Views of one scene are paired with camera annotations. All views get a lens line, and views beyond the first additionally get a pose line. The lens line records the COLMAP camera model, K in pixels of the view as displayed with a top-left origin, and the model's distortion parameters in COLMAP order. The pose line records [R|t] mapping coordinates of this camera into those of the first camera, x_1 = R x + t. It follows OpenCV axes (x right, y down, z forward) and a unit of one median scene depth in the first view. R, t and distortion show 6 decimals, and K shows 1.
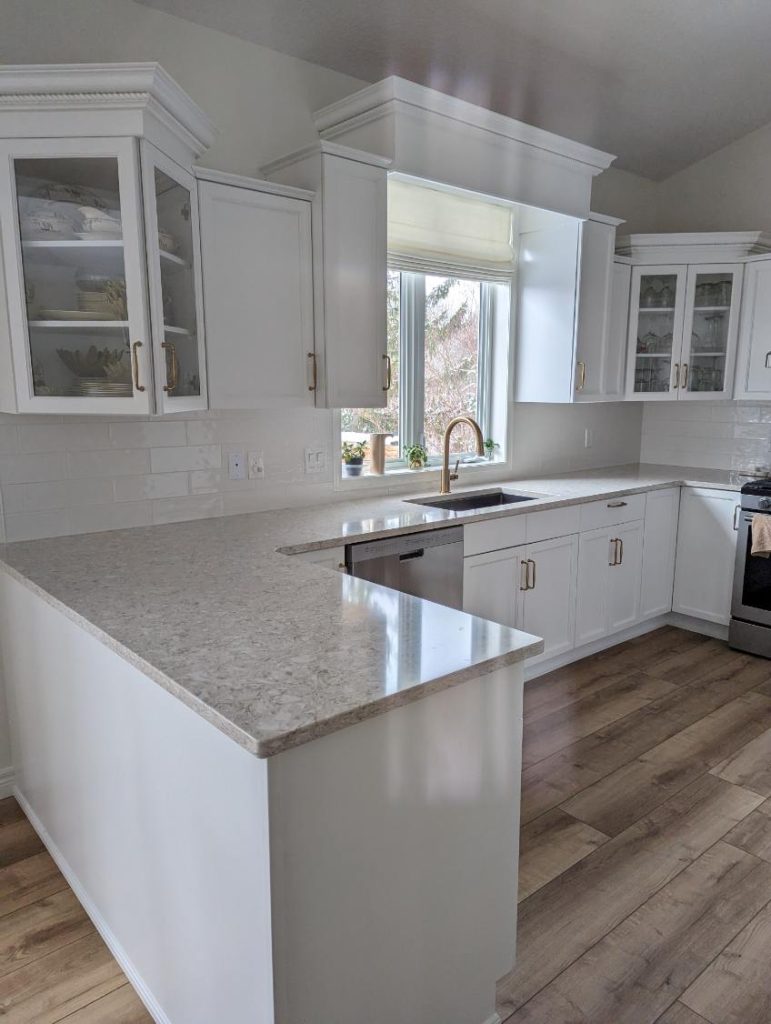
lens RADIAL K [[723.5, 0, 385.1], [0, 723.5, 512.4], [0, 0, 1]] dist [0.032952, -0.013268]
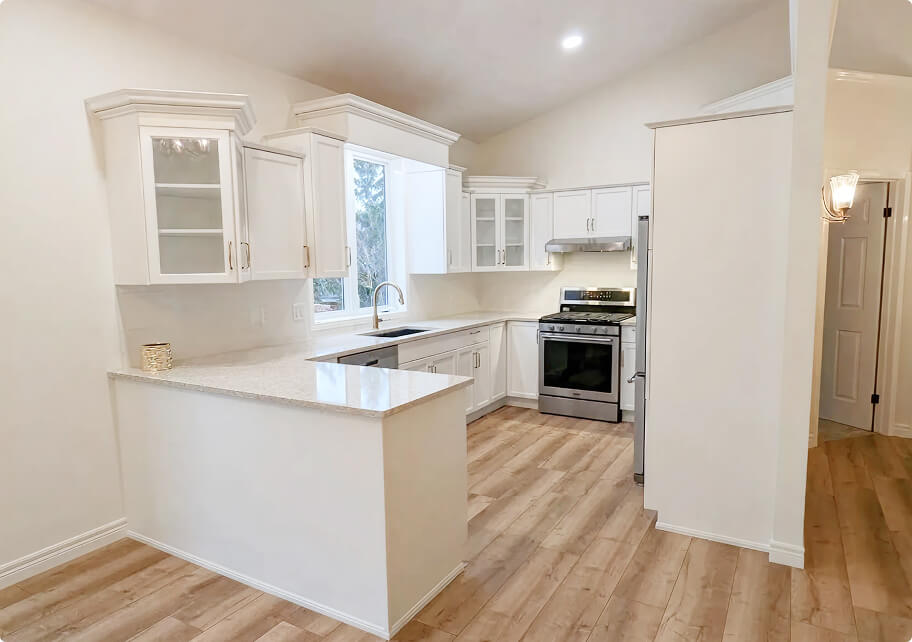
lens RADIAL K [[574.7, 0, 456.2], [0, 574.7, 320.9], [0, 0, 1]] dist [-0.005921, 0.000266]
pose [[0.944622, -0.044962, 0.325066, -0.163450], [0.068747, 0.995702, -0.062052, 0.045057], [-0.320879, 0.080963, 0.943653, -0.266251]]
